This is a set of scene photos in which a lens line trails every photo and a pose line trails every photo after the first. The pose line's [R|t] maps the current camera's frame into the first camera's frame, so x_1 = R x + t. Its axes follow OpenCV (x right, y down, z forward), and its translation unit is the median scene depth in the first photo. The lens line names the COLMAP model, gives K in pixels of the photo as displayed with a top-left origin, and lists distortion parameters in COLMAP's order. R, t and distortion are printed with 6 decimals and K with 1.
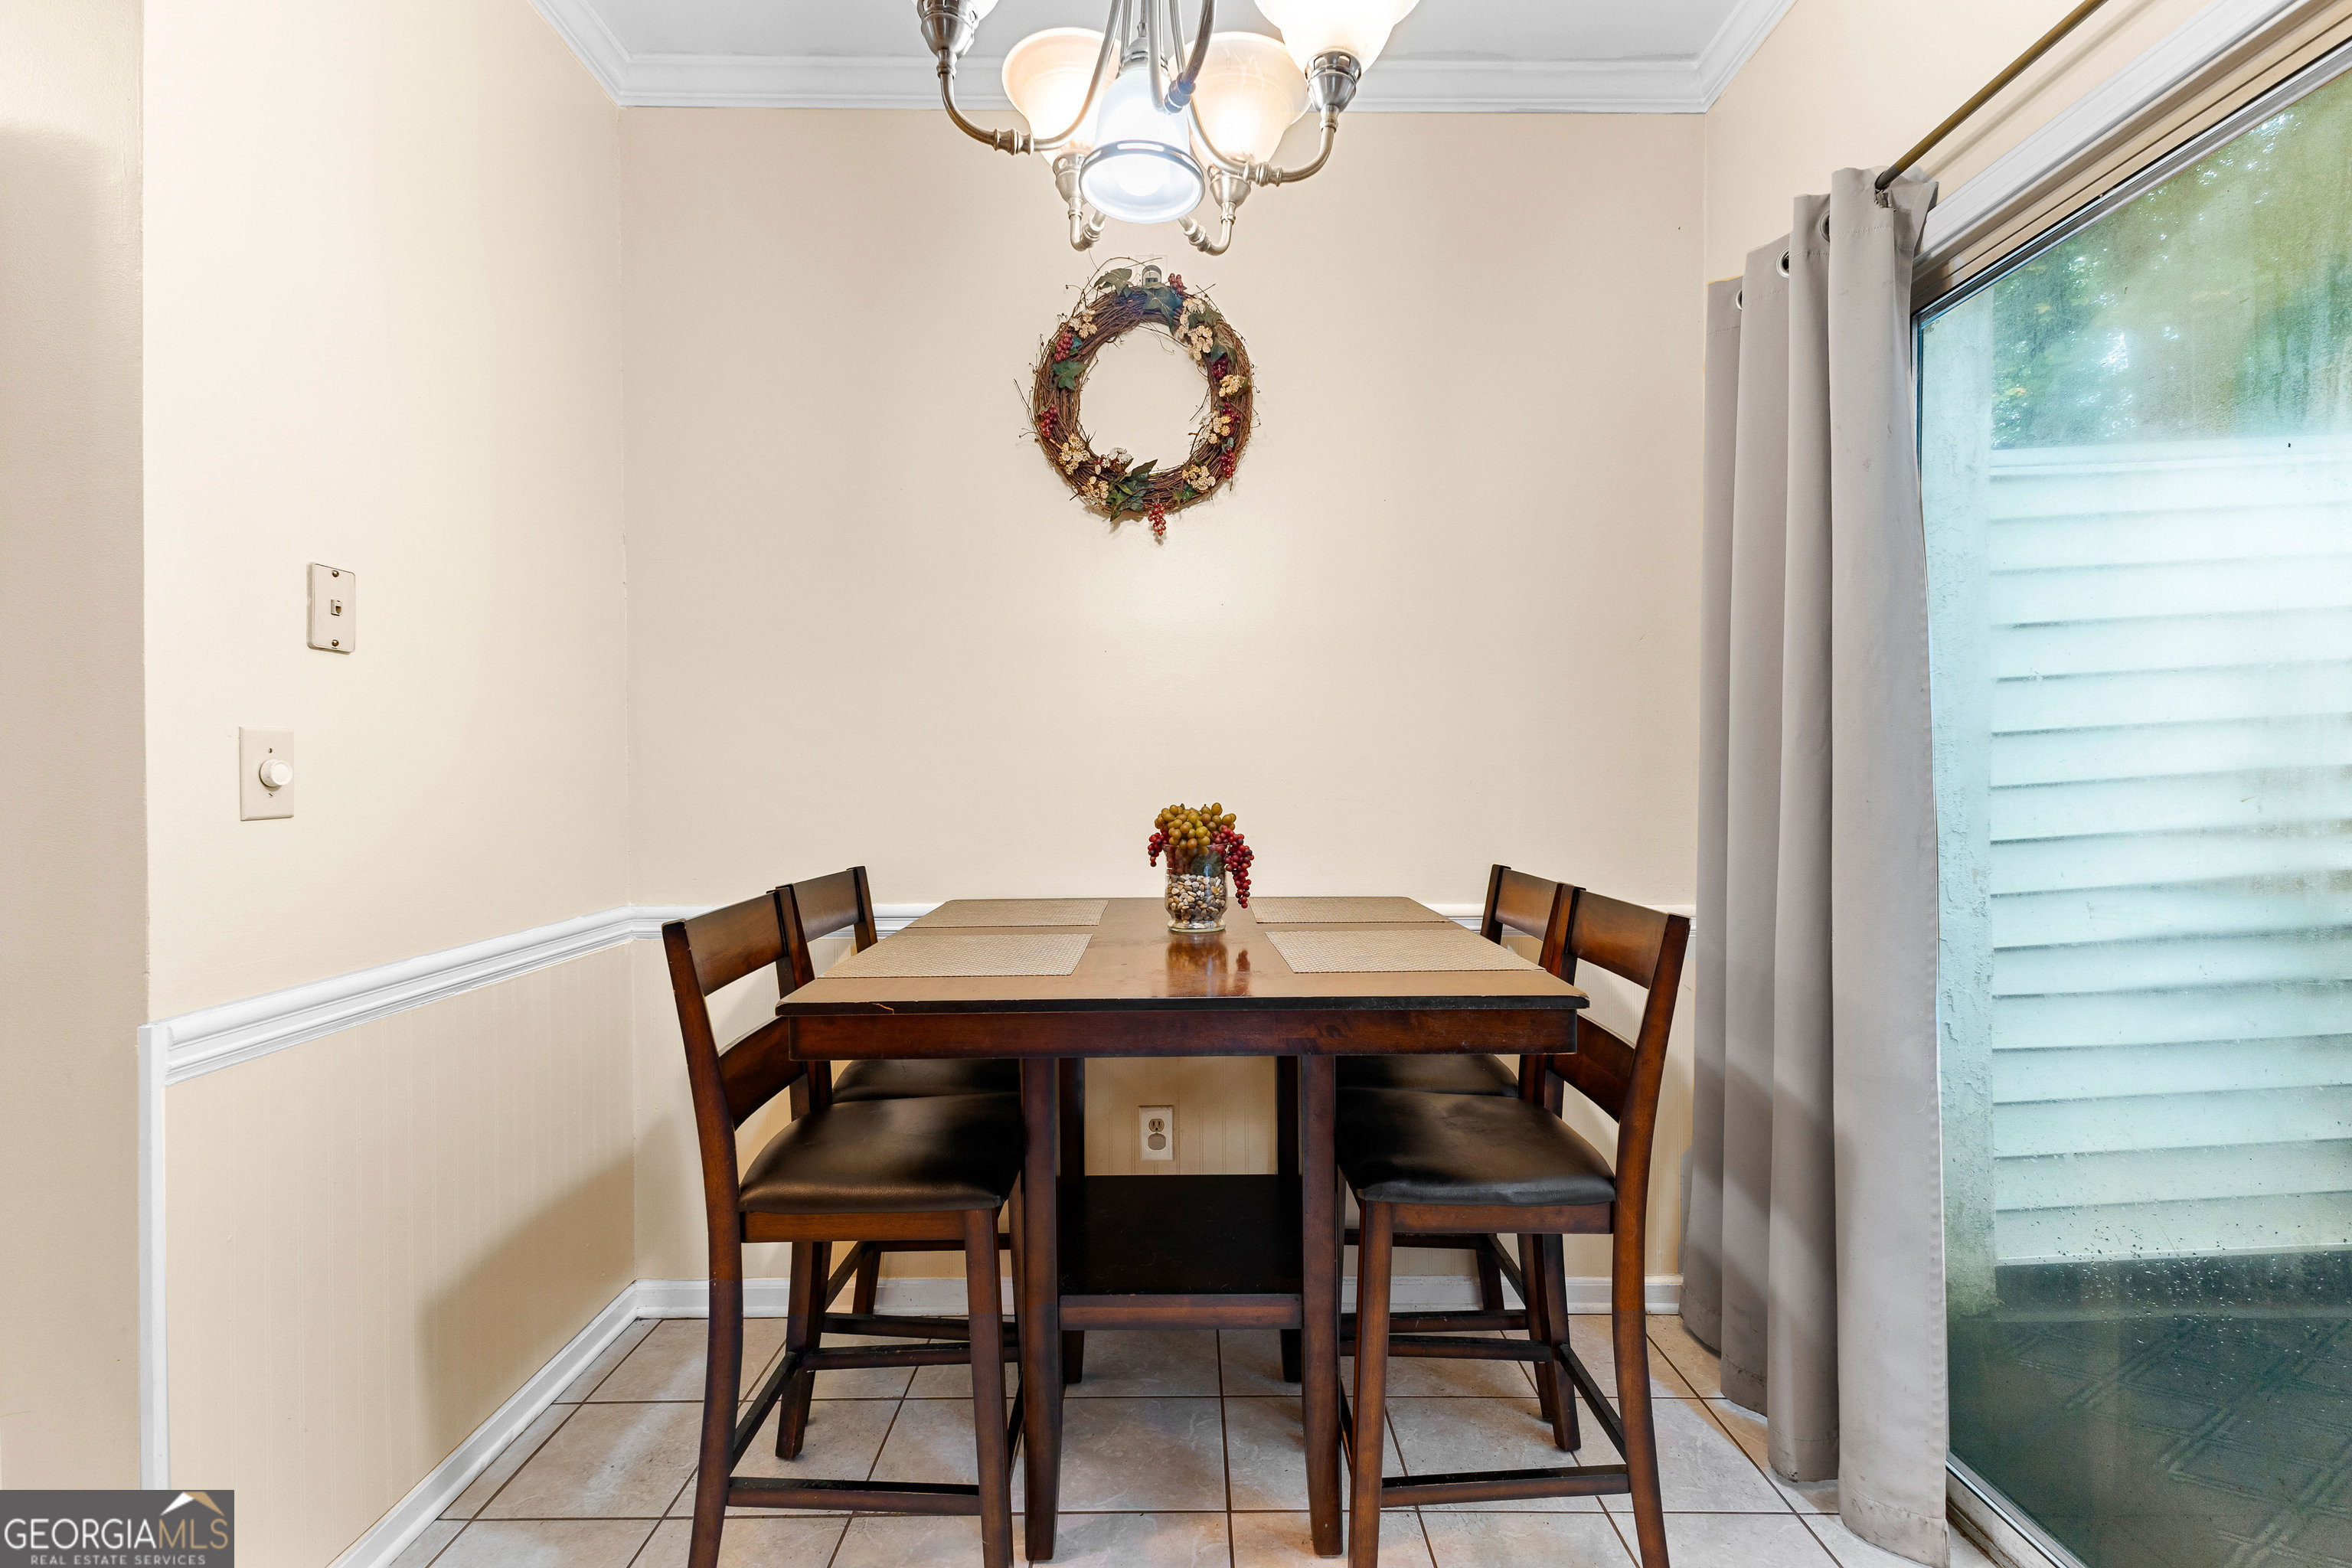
lens RADIAL K [[1013.8, 0, 1178.2], [0, 1013.8, 780.1], [0, 0, 1]] dist [0.016619, -0.004121]
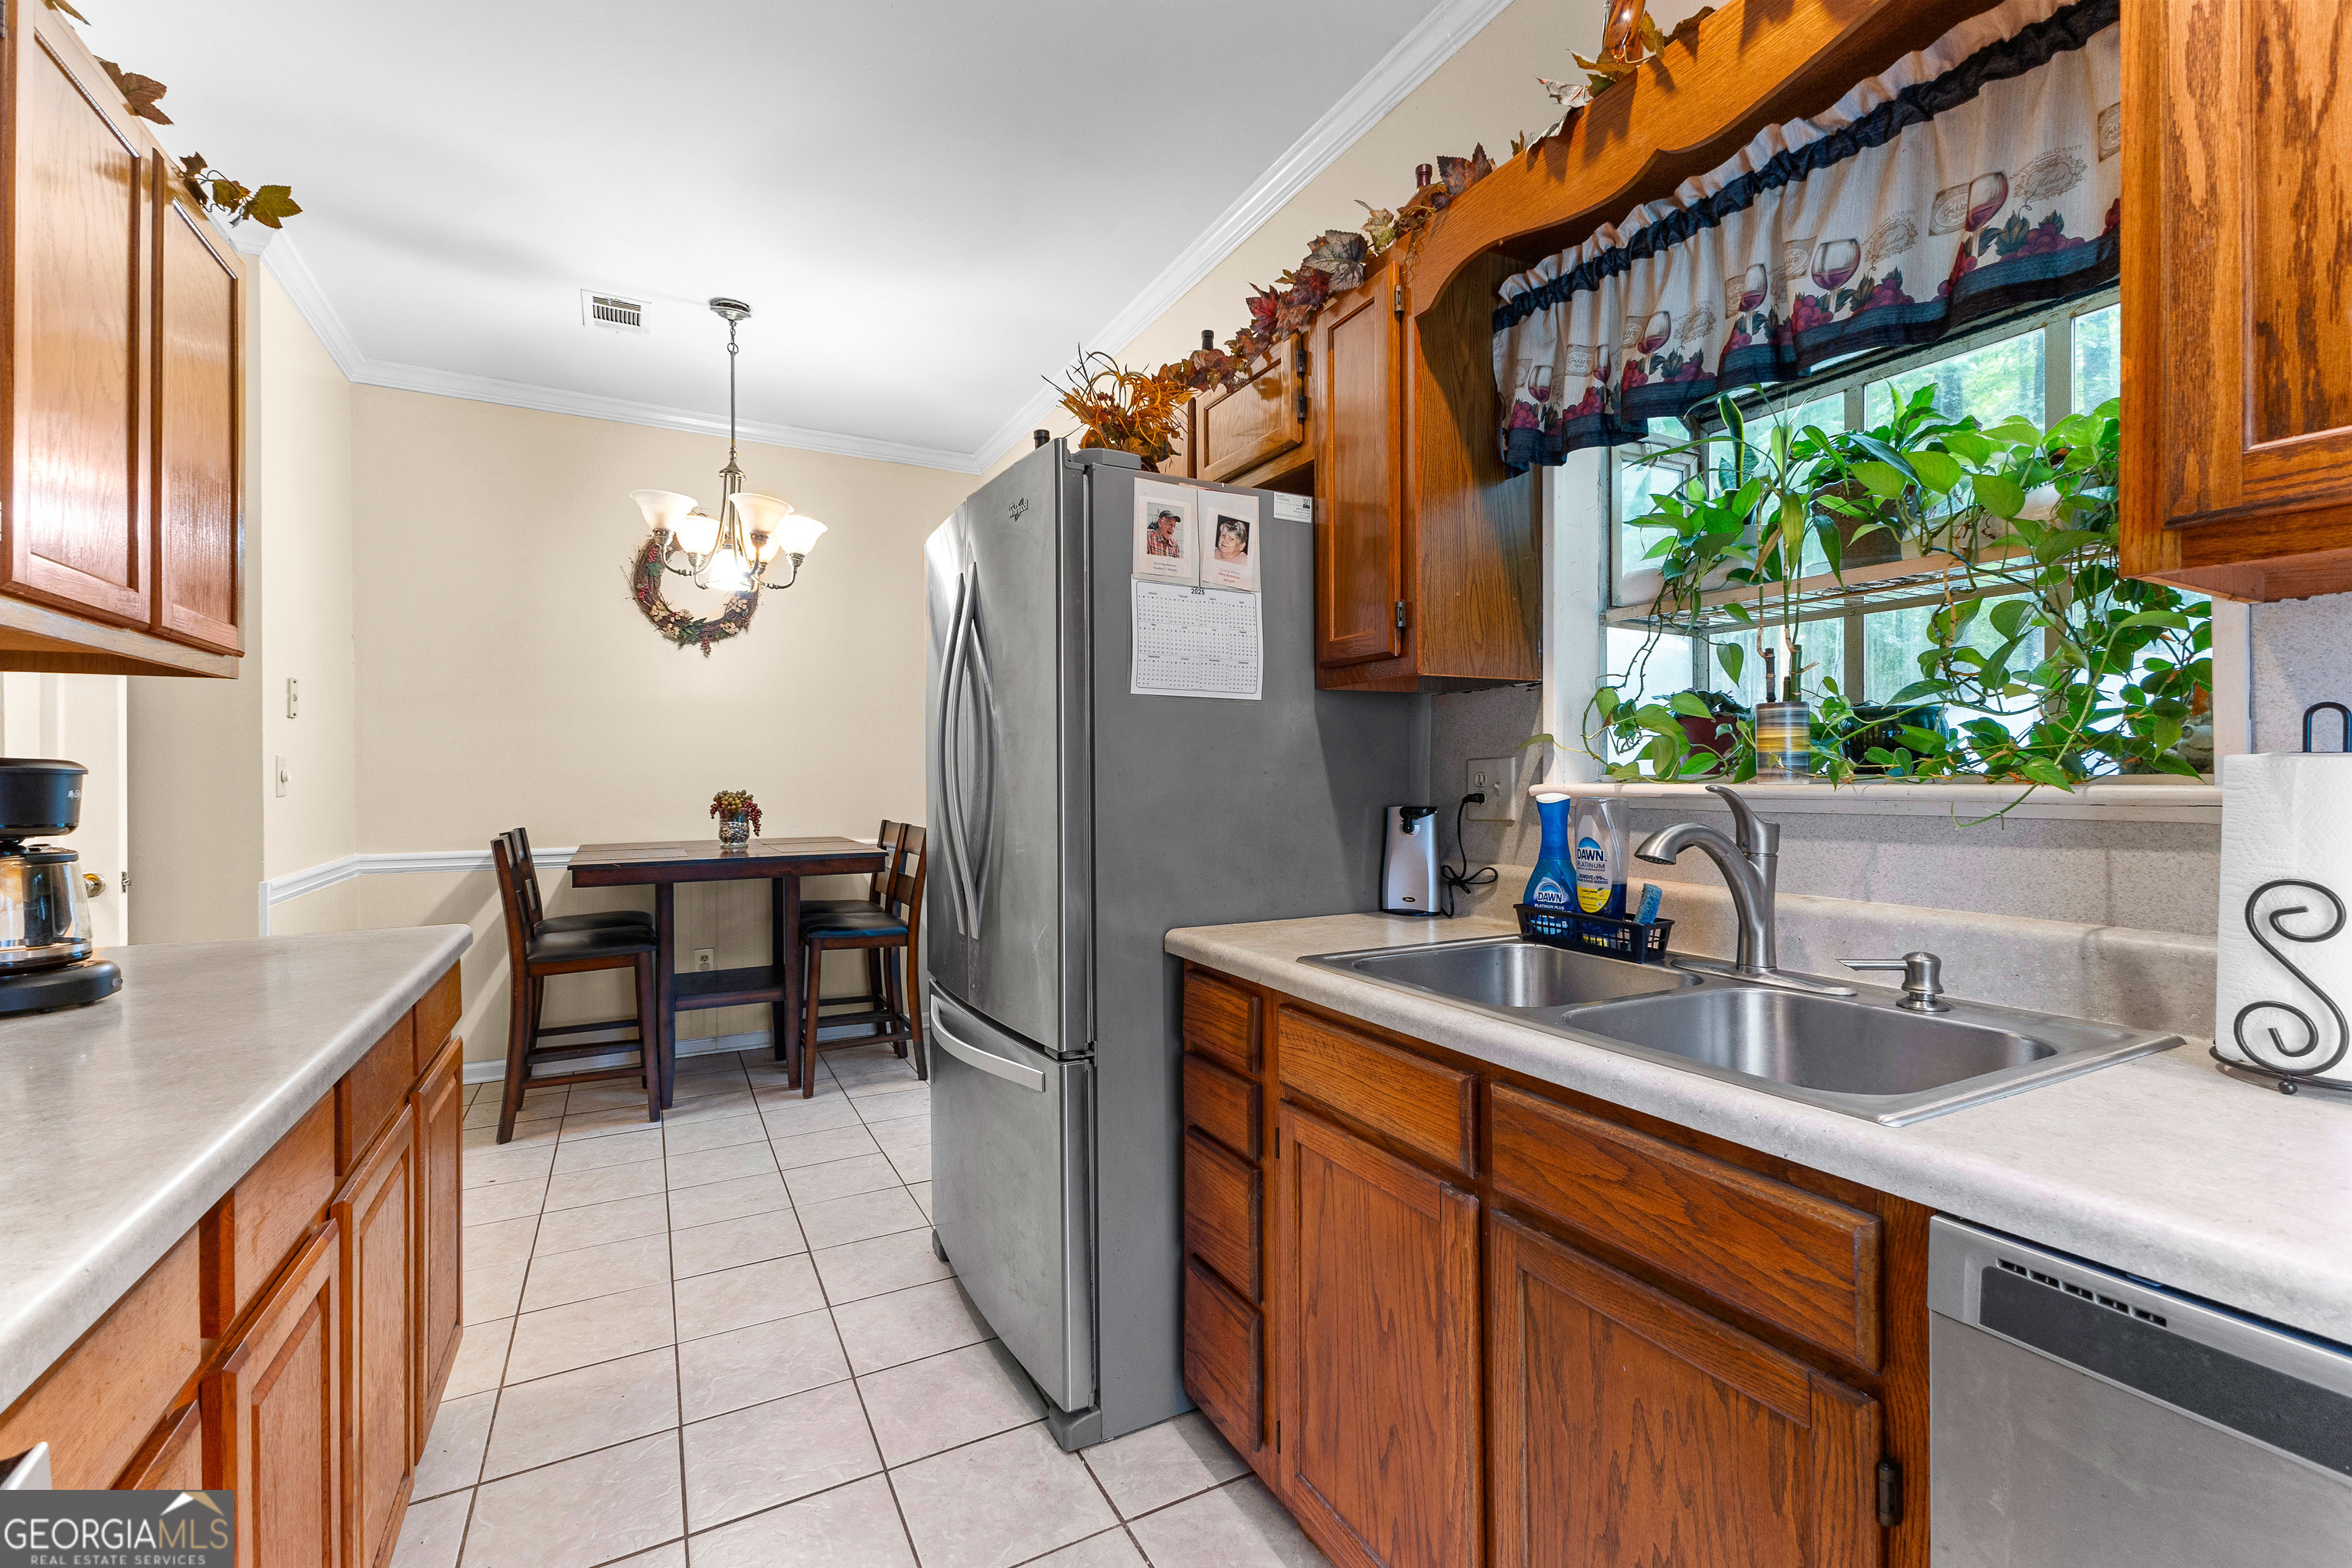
lens RADIAL K [[1013.8, 0, 1184.1], [0, 1013.8, 777.6], [0, 0, 1]] dist [0.016619, -0.004121]
pose [[0.878311, 0.000397, 0.478090, -0.153116], [0.001778, 0.999990, -0.004096, 0.006939], [-0.478087, 0.004448, 0.878301, -1.202158]]
